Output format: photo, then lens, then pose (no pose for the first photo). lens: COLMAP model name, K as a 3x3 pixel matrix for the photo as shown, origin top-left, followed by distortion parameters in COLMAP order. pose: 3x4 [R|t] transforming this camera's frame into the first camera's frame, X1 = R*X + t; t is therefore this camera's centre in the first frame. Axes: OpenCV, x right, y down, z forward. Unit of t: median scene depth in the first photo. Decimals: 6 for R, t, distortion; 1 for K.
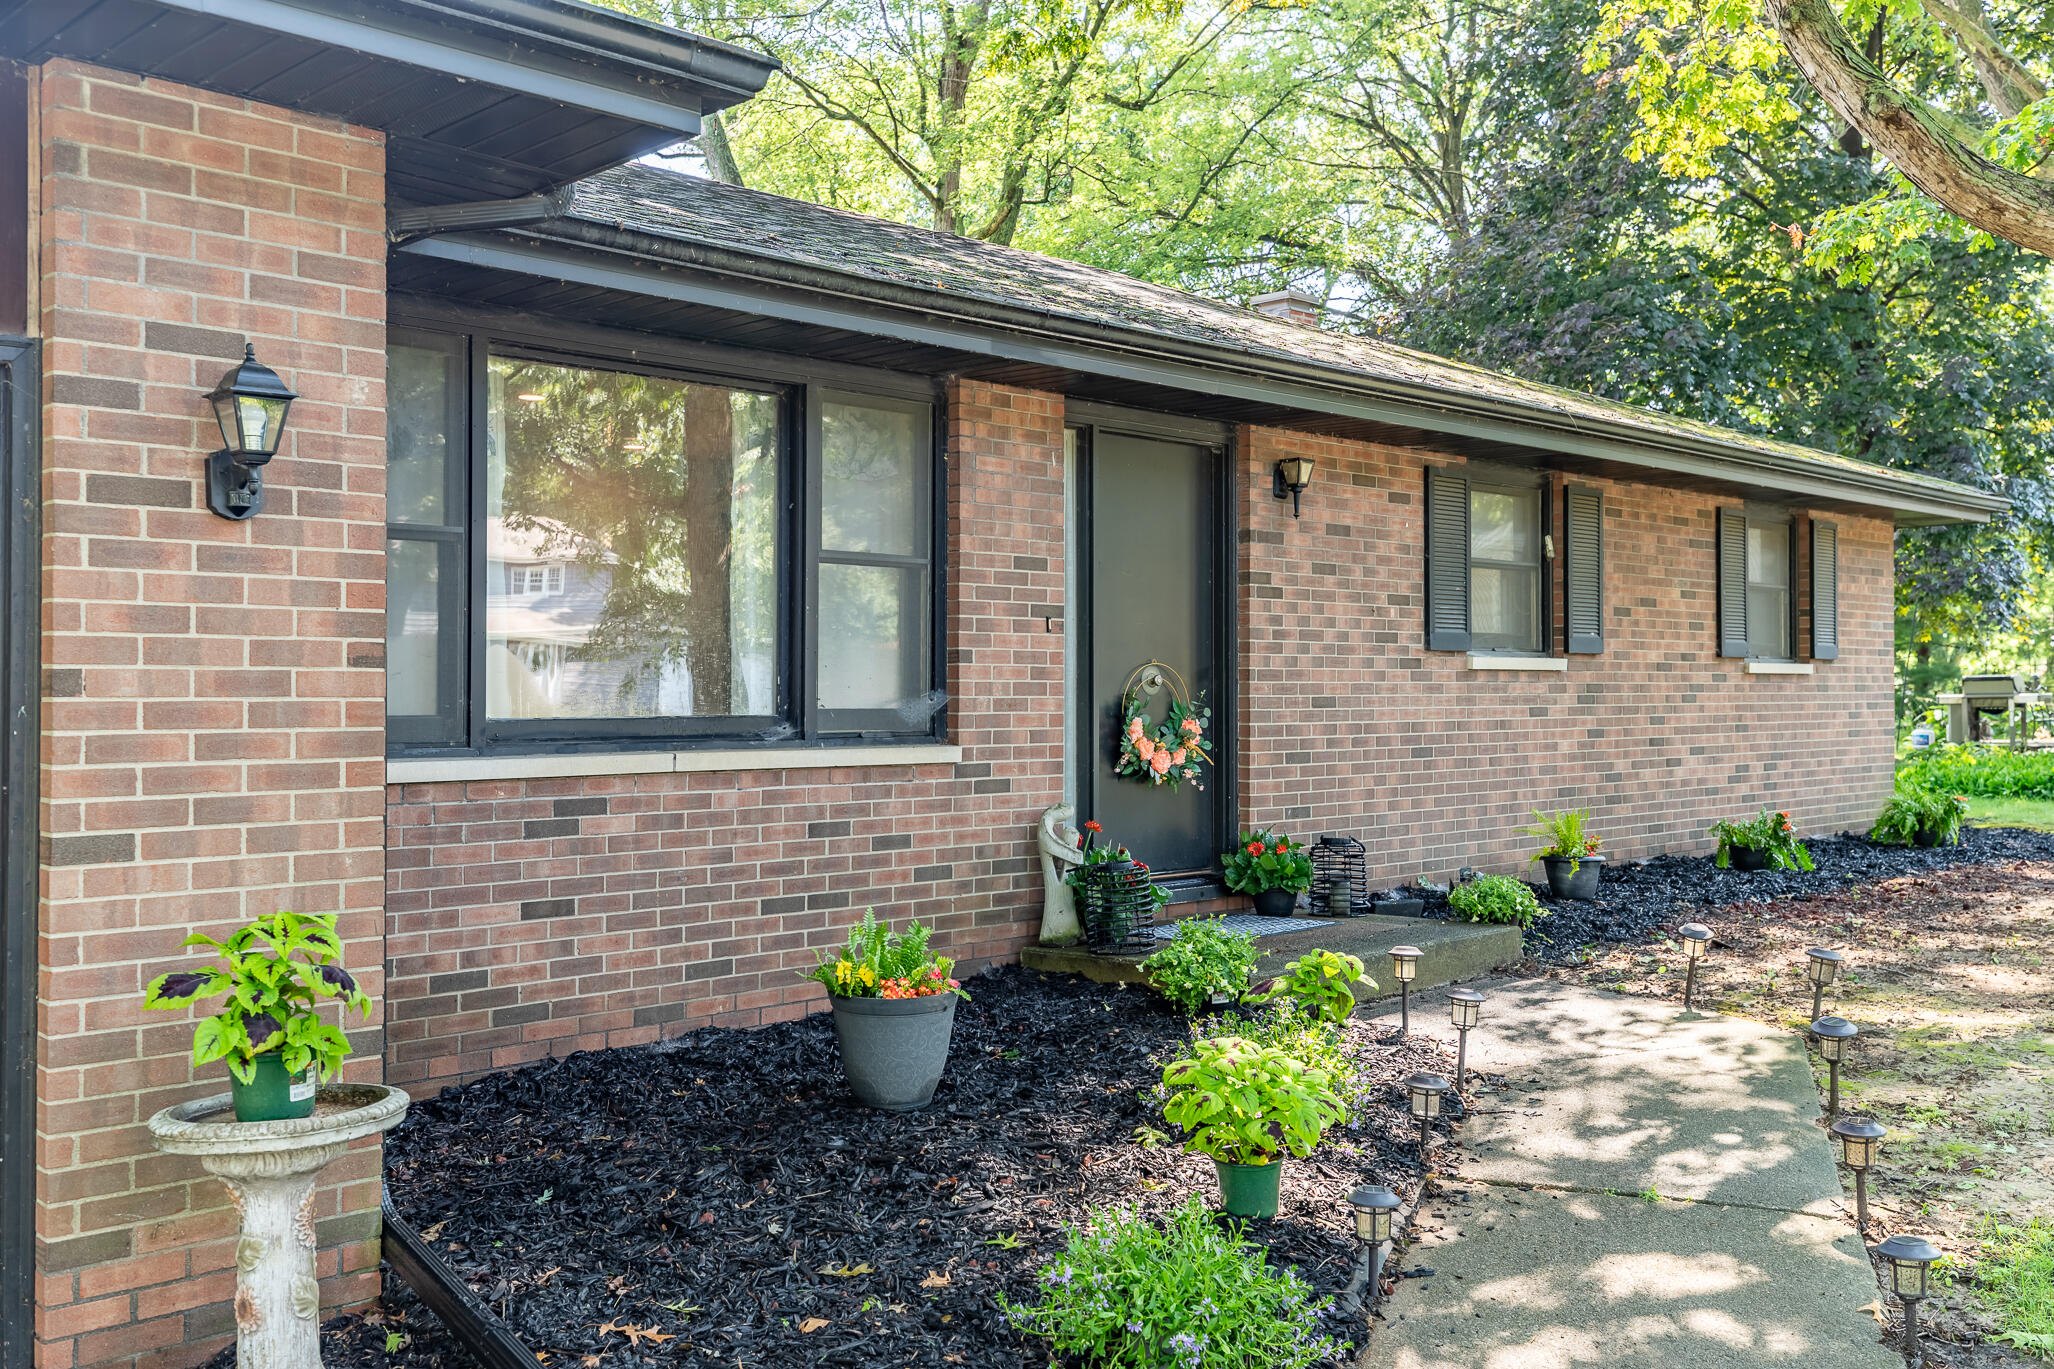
lens RADIAL K [[1845.5, 0, 1012.9], [0, 1845.5, 684.0], [0, 0, 1]] dist [0.032773, -0.007270]
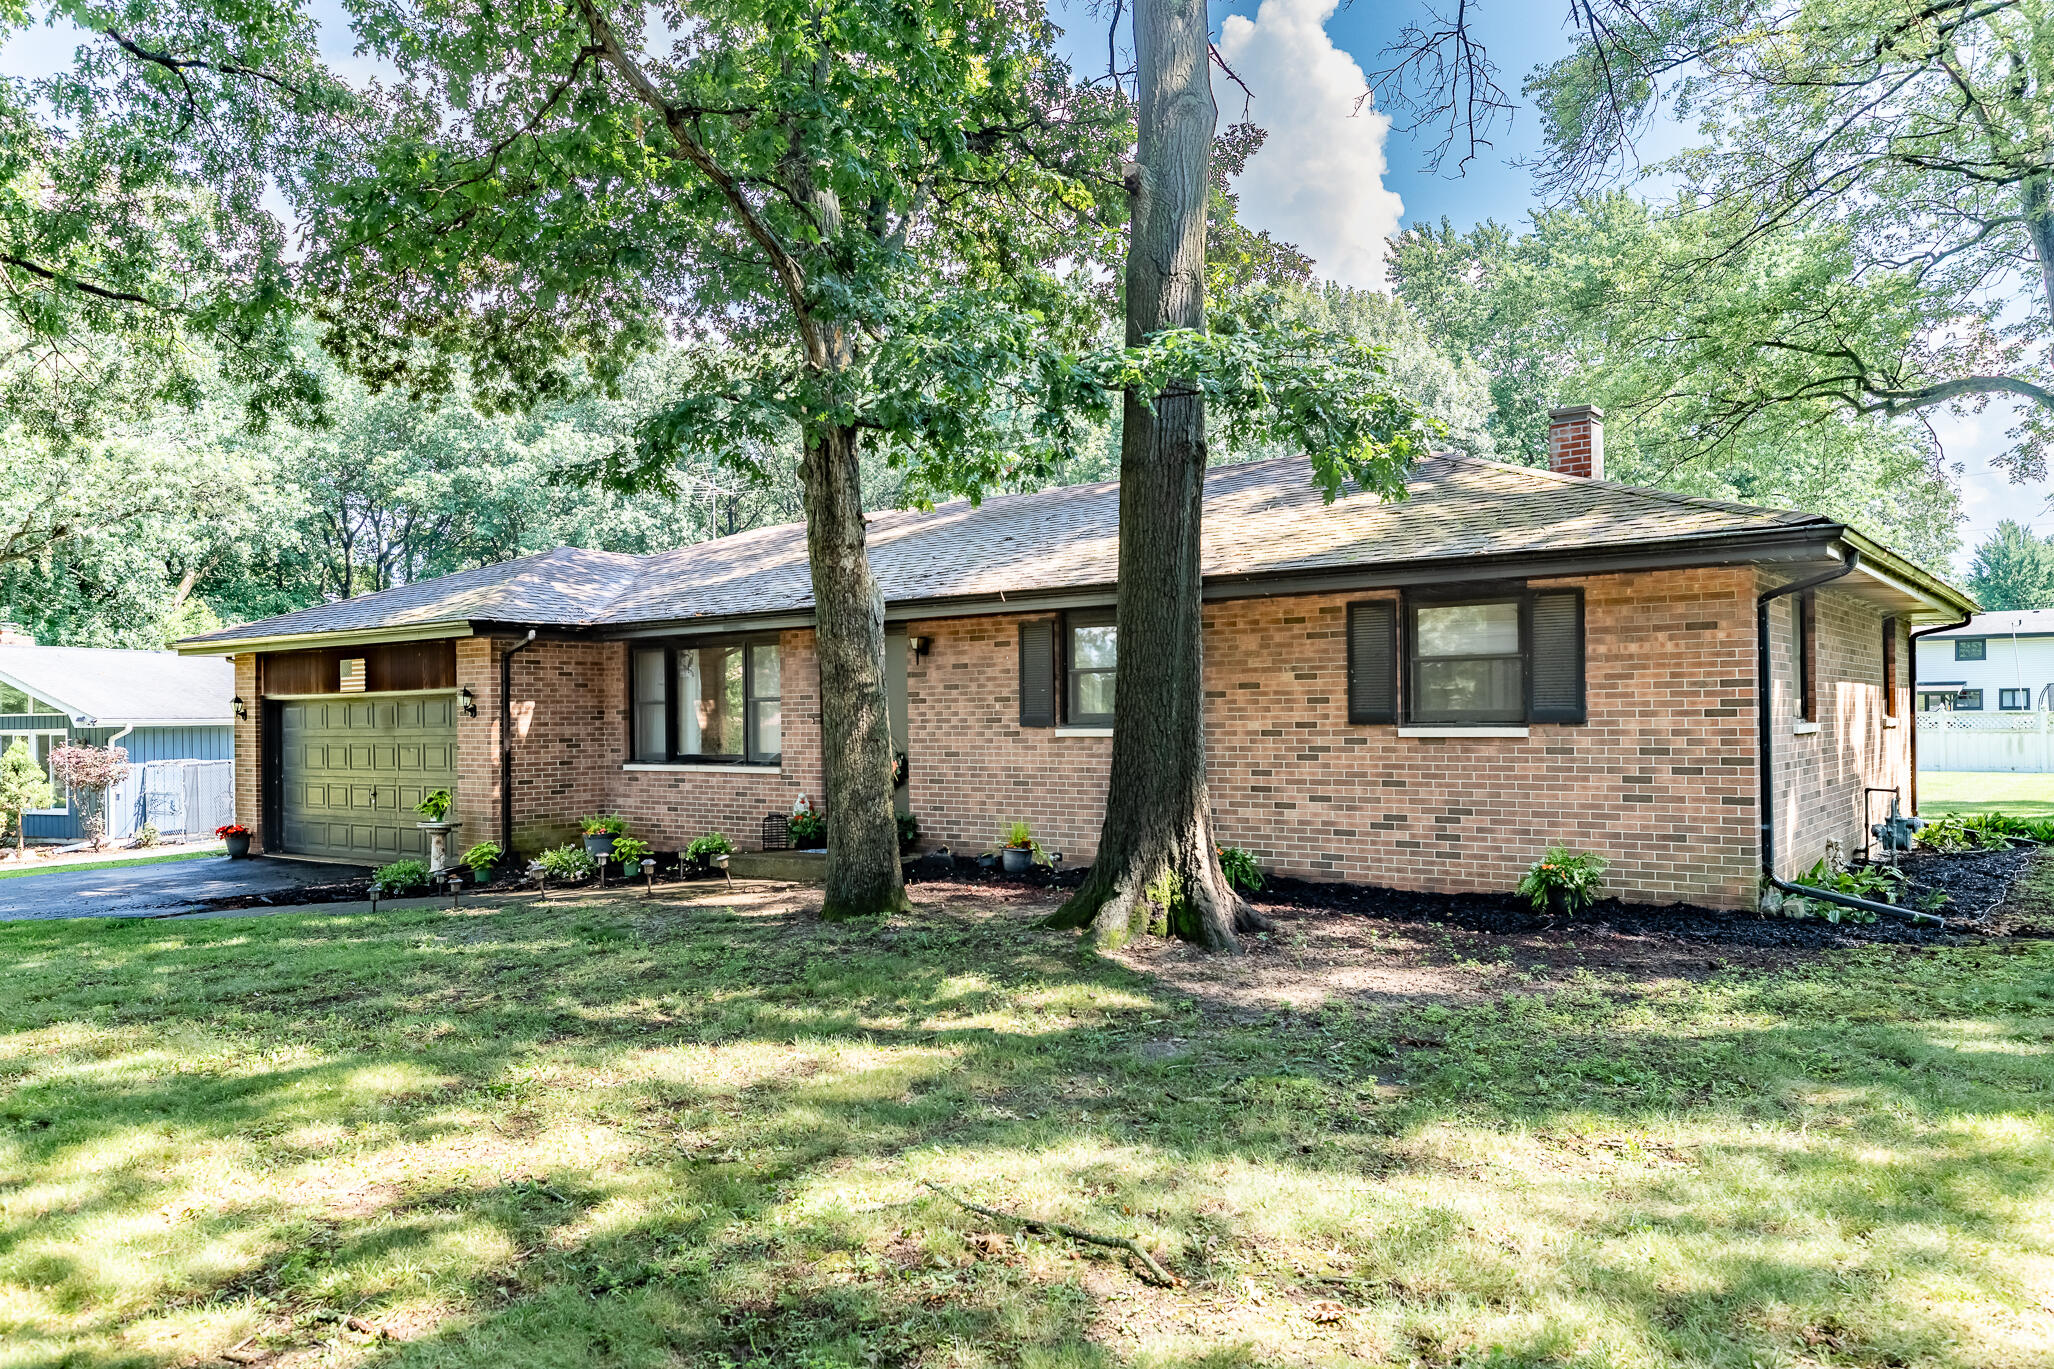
lens RADIAL K [[1377.4, 0, 1028.5], [0, 1377.4, 713.2], [0, 0, 1]] dist [0.021396, 0.000646]
pose [[0.159114, -0.001739, -0.987259, 1.794370], [0.016335, 0.999866, 0.000872, -0.037400], [0.987125, -0.016266, 0.159121, 0.926489]]
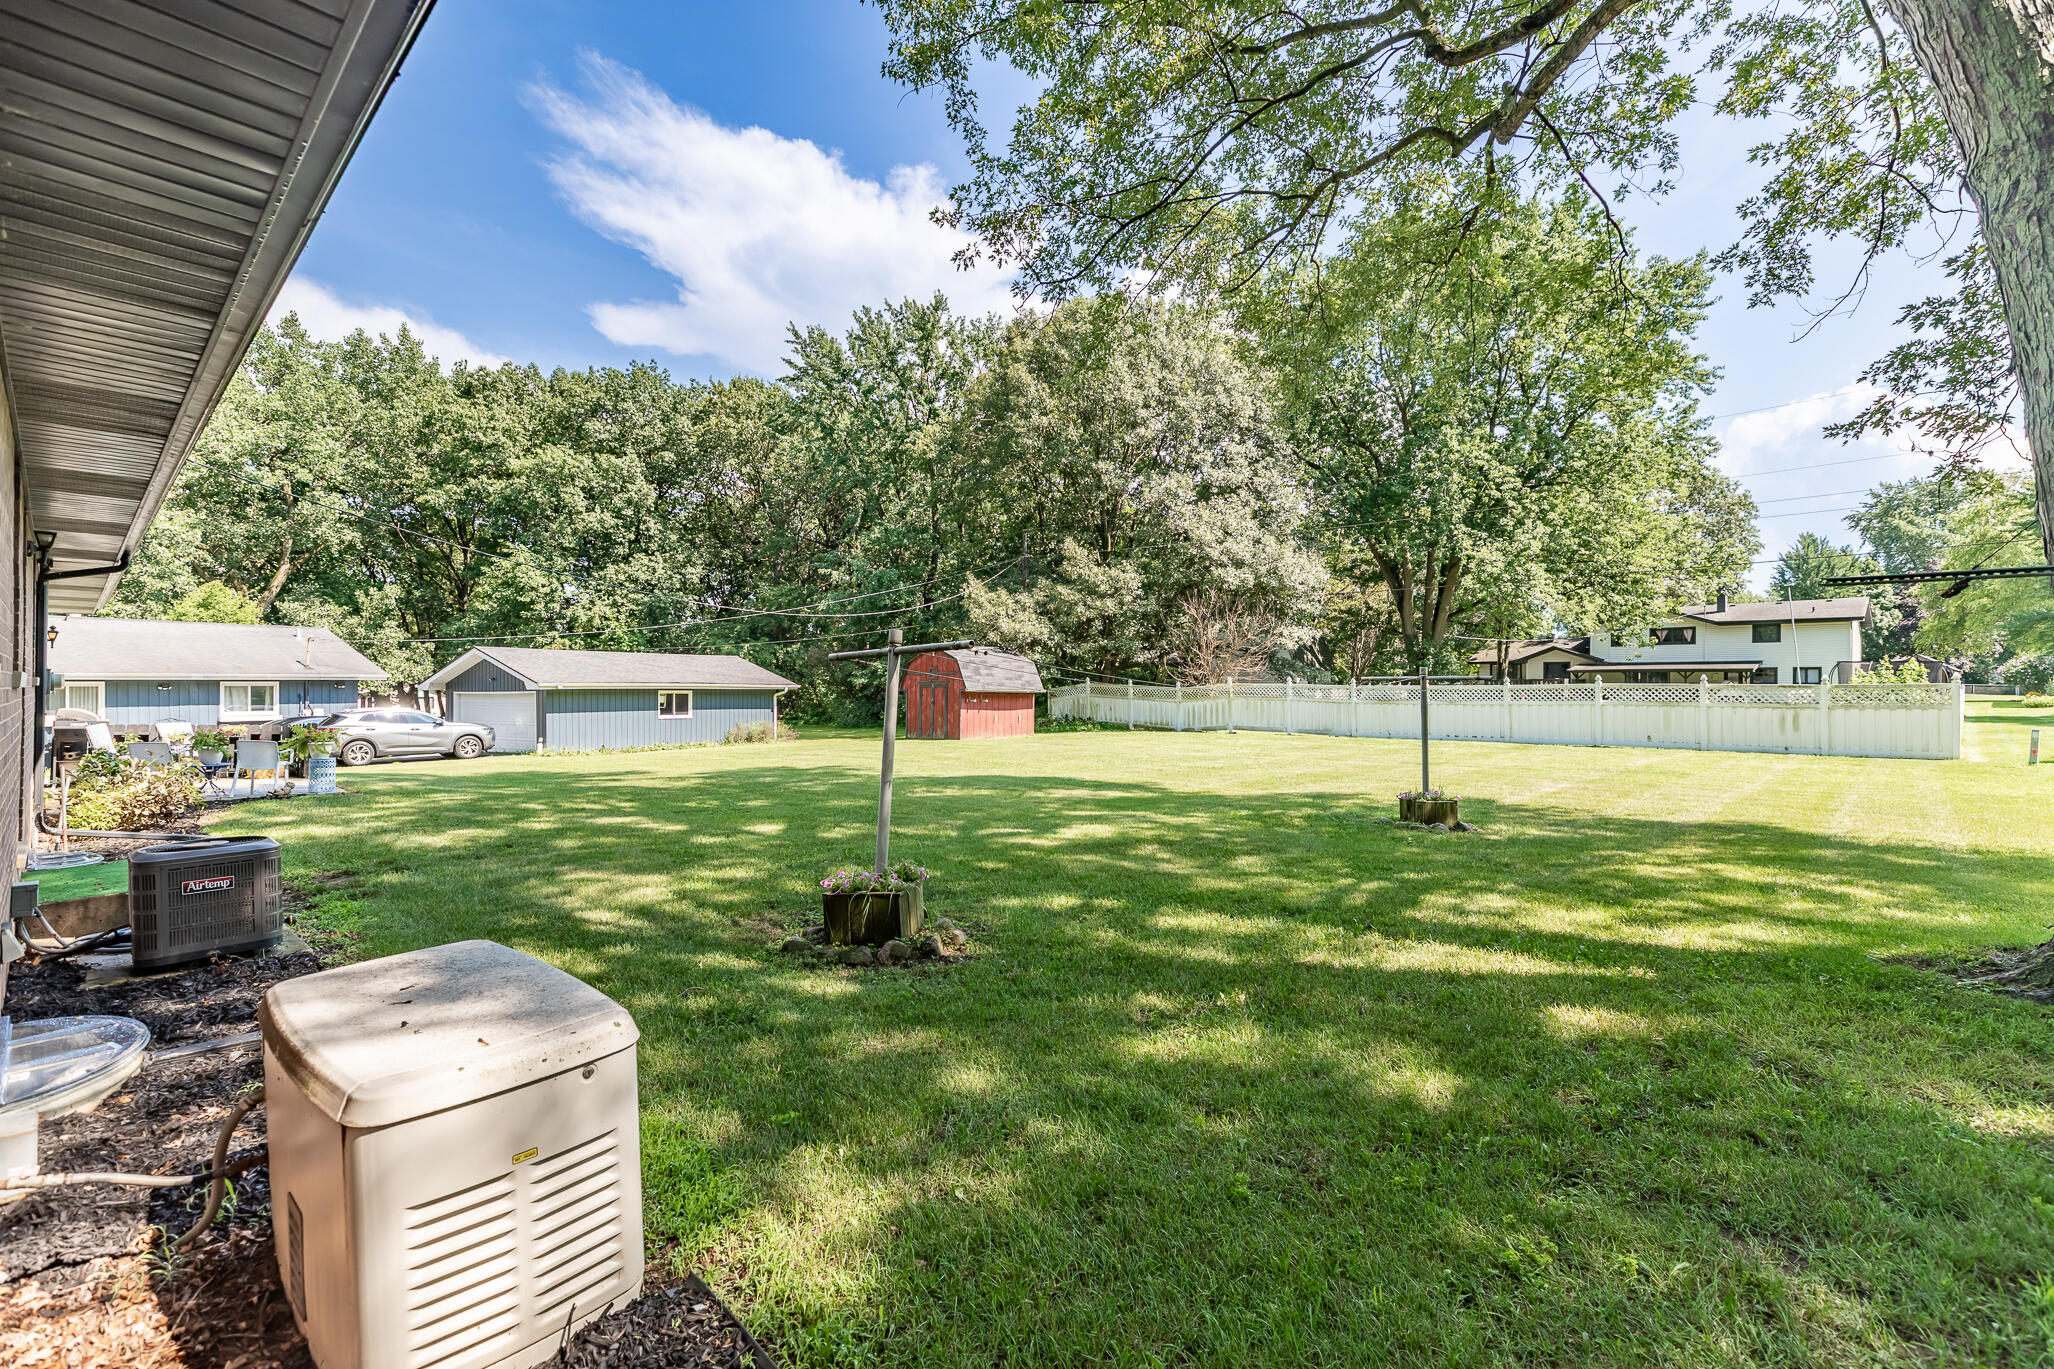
lens RADIAL K [[911.7, 0, 995.6], [0, 911.7, 688.7], [0, 0, 1]] dist [0.013373, -0.002797]
pose [[0.047059, 0.007519, -0.998864, 0.213525], [0.005805, 0.999953, 0.007801, -0.001386], [0.998875, -0.006165, 0.047013, 2.579031]]
